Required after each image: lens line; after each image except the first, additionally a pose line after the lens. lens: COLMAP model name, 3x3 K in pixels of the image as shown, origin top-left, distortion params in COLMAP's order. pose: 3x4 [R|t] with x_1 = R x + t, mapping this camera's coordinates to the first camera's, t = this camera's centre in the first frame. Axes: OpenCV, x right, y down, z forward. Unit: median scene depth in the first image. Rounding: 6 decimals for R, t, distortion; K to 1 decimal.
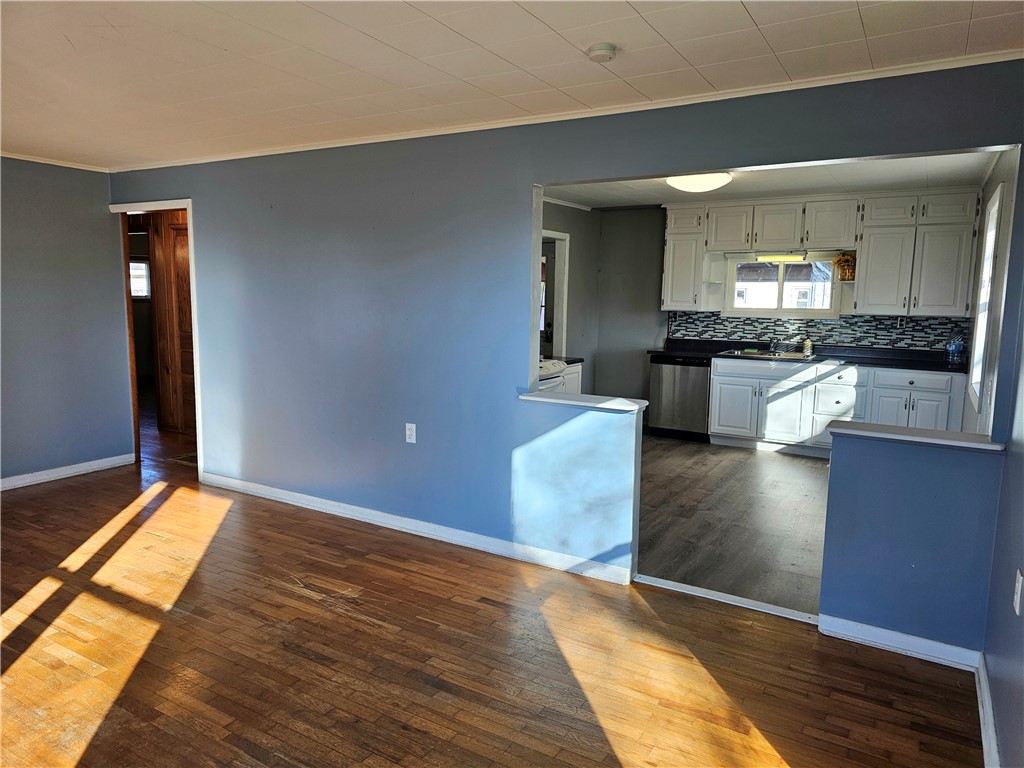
lens RADIAL K [[696.6, 0, 512.0], [0, 696.6, 384.0], [0, 0, 1]] dist [0.051790, -0.002191]
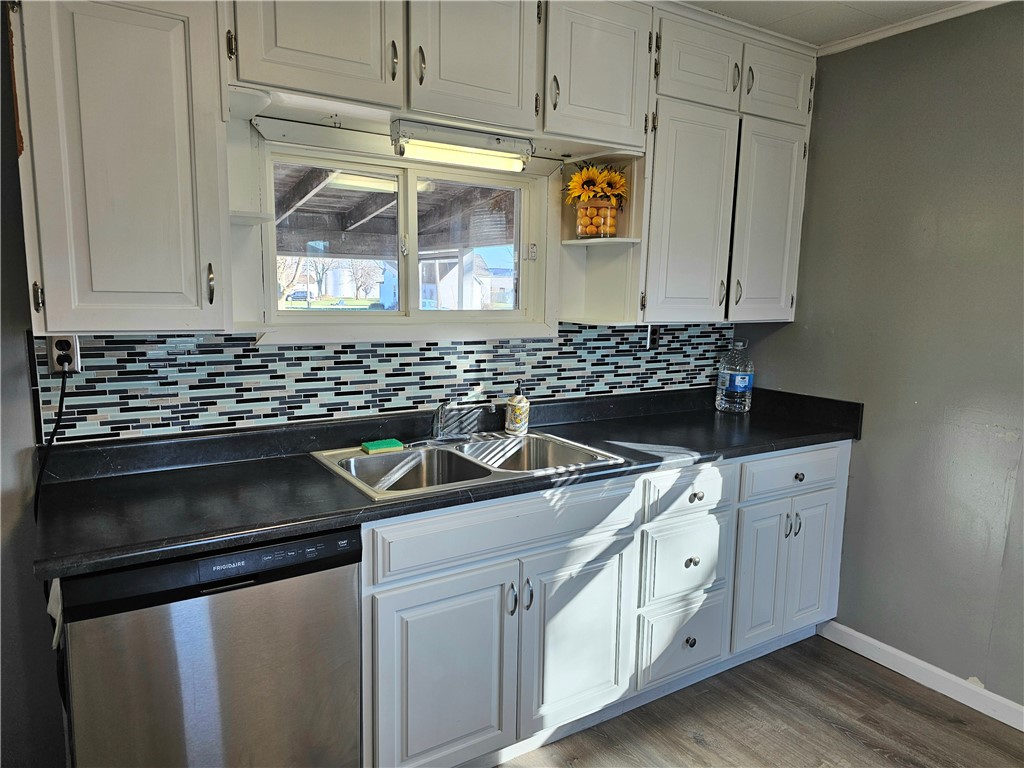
lens RADIAL K [[696.6, 0, 512.0], [0, 696.6, 384.0], [0, 0, 1]] dist [0.051790, -0.002191]
pose [[0.457457, -0.126892, 0.880131, 0.094728], [0.111213, 0.990159, 0.084952, -0.099095], [-0.882250, 0.059020, 0.467068, 0.819643]]
